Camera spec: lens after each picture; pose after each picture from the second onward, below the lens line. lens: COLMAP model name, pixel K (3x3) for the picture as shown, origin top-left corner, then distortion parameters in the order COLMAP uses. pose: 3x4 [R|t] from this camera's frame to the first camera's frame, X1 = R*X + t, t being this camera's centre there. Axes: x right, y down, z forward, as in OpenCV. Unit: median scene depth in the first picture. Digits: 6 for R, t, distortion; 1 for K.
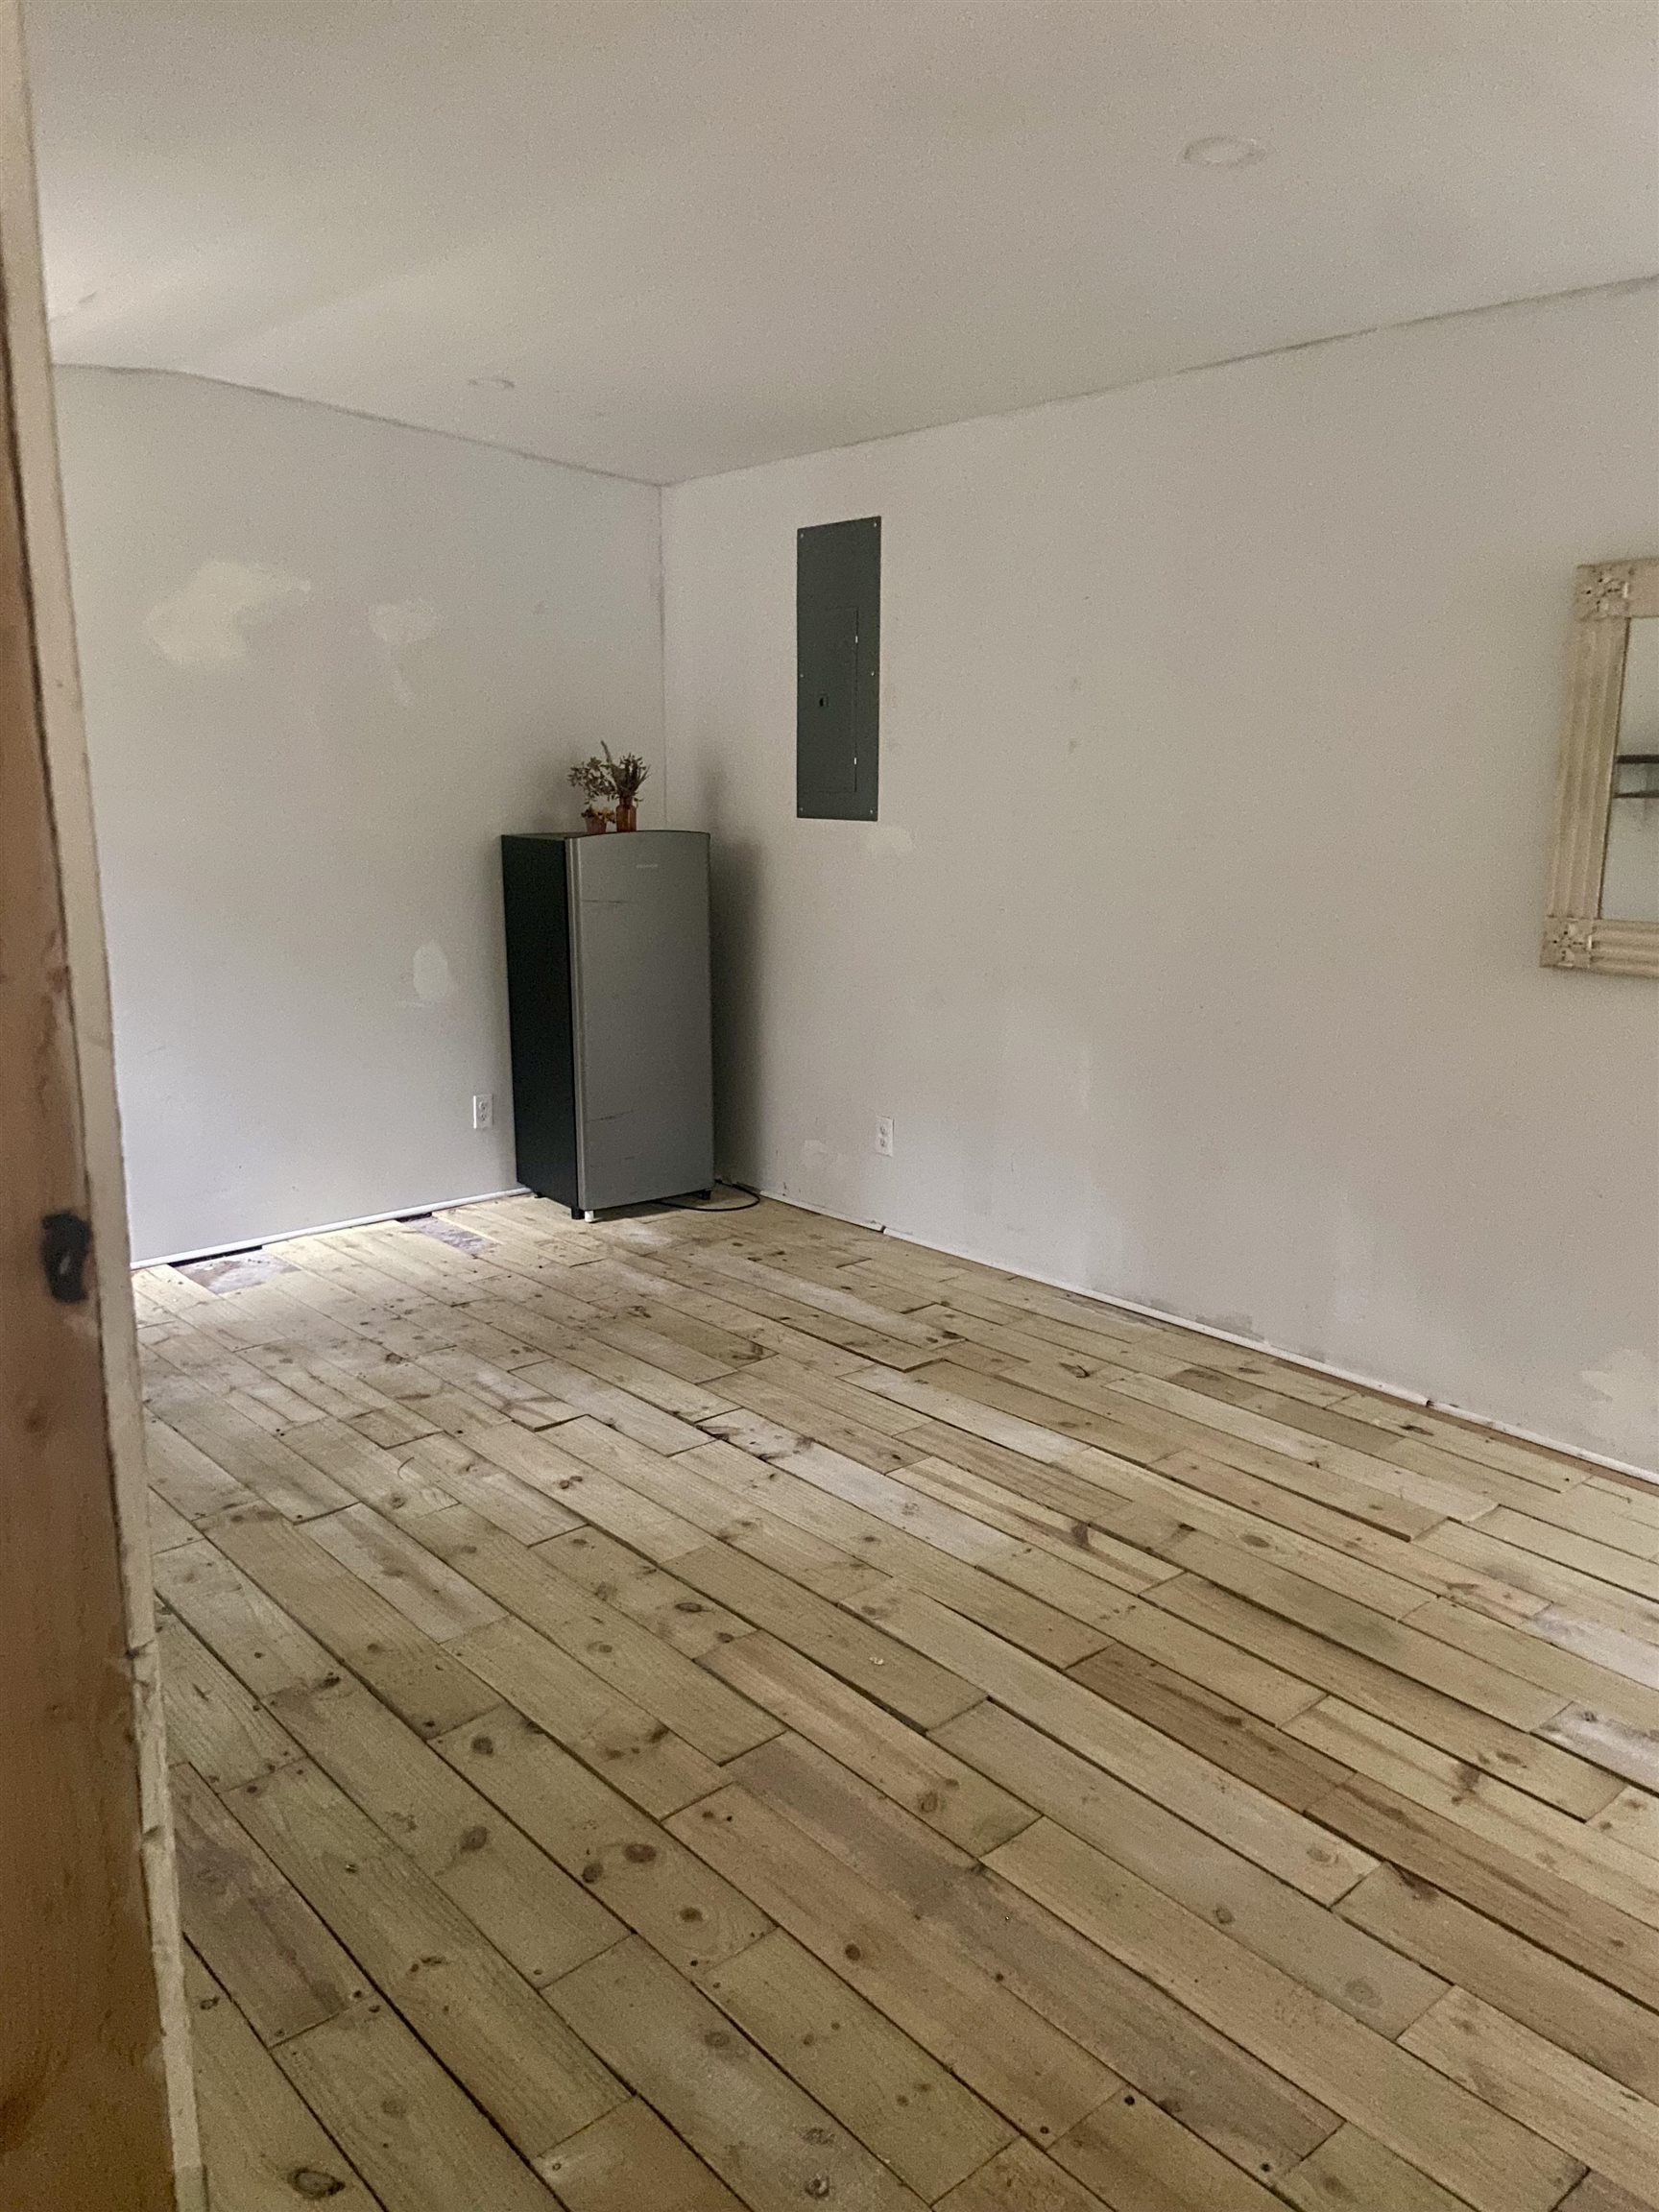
lens RADIAL K [[1696.9, 0, 861.8], [0, 1696.9, 1111.3], [0, 0, 1]] dist [0.127811, -0.166711]
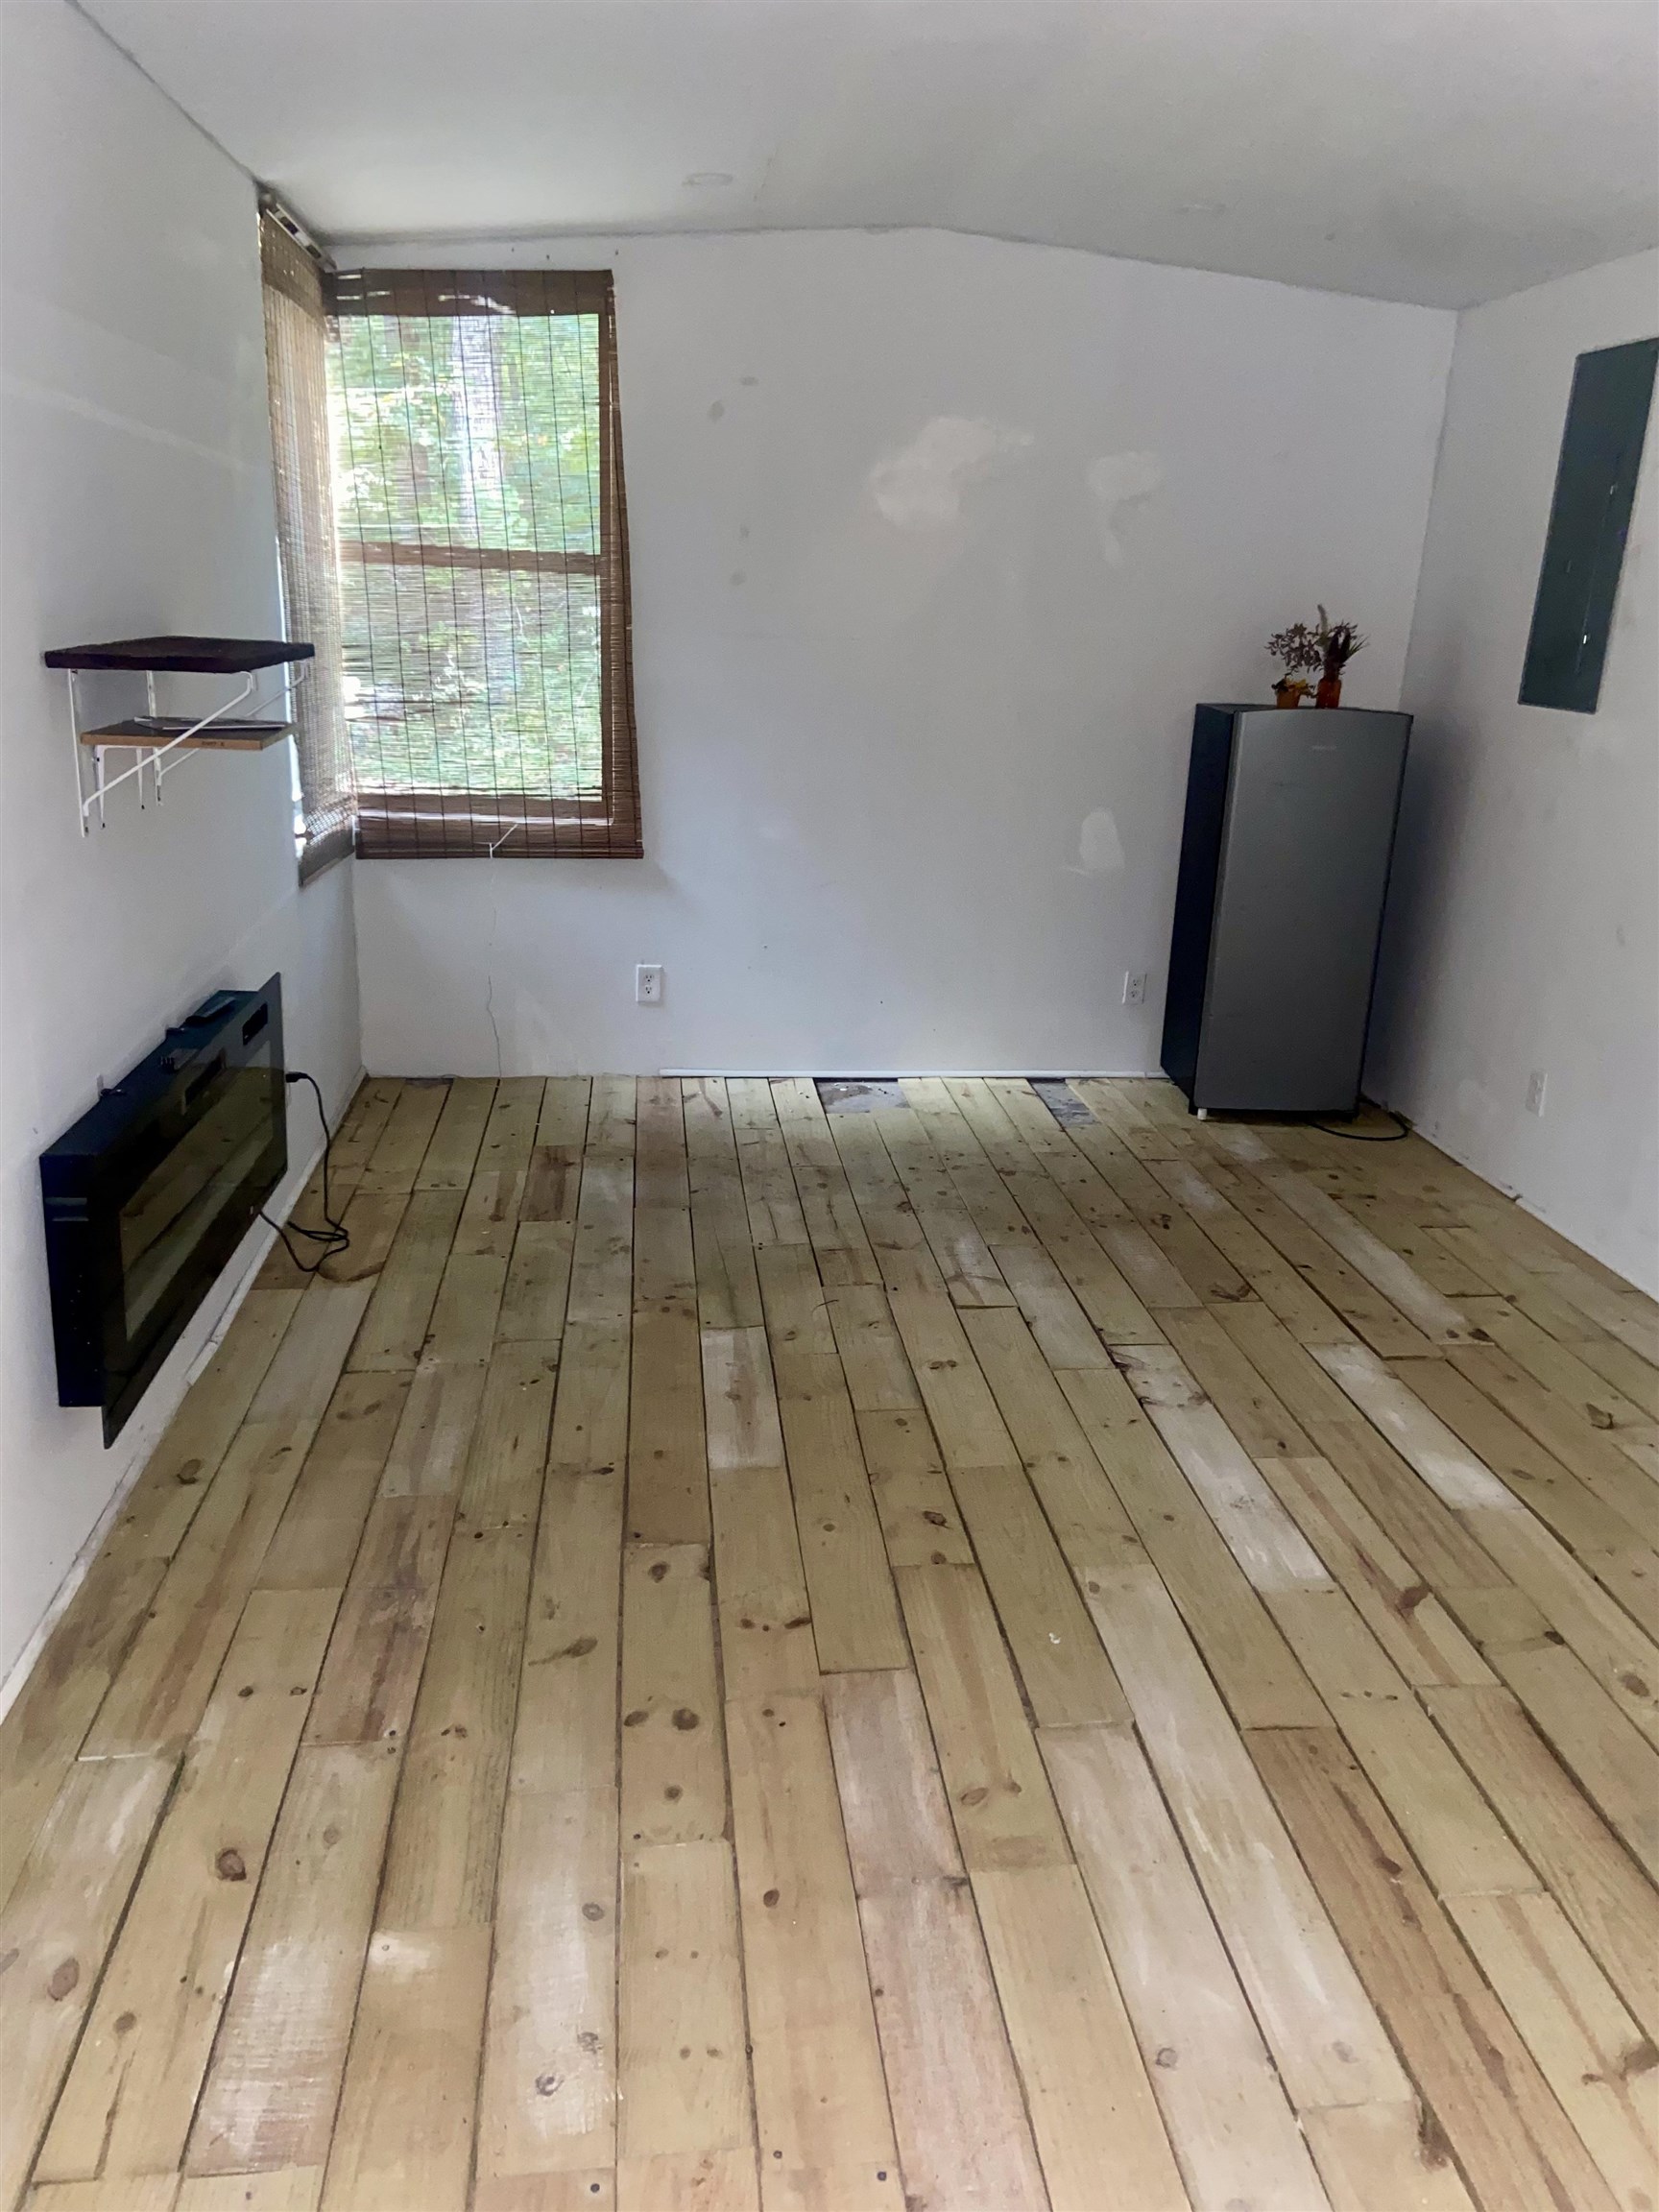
lens RADIAL K [[1696.9, 0, 861.8], [0, 1696.9, 1111.3], [0, 0, 1]] dist [0.127811, -0.166711]
pose [[0.819297, 0.199970, -0.537368, 0.236813], [-0.155349, 0.979574, 0.127675, -0.038816], [0.551923, -0.021125, 0.833628, 0.116395]]
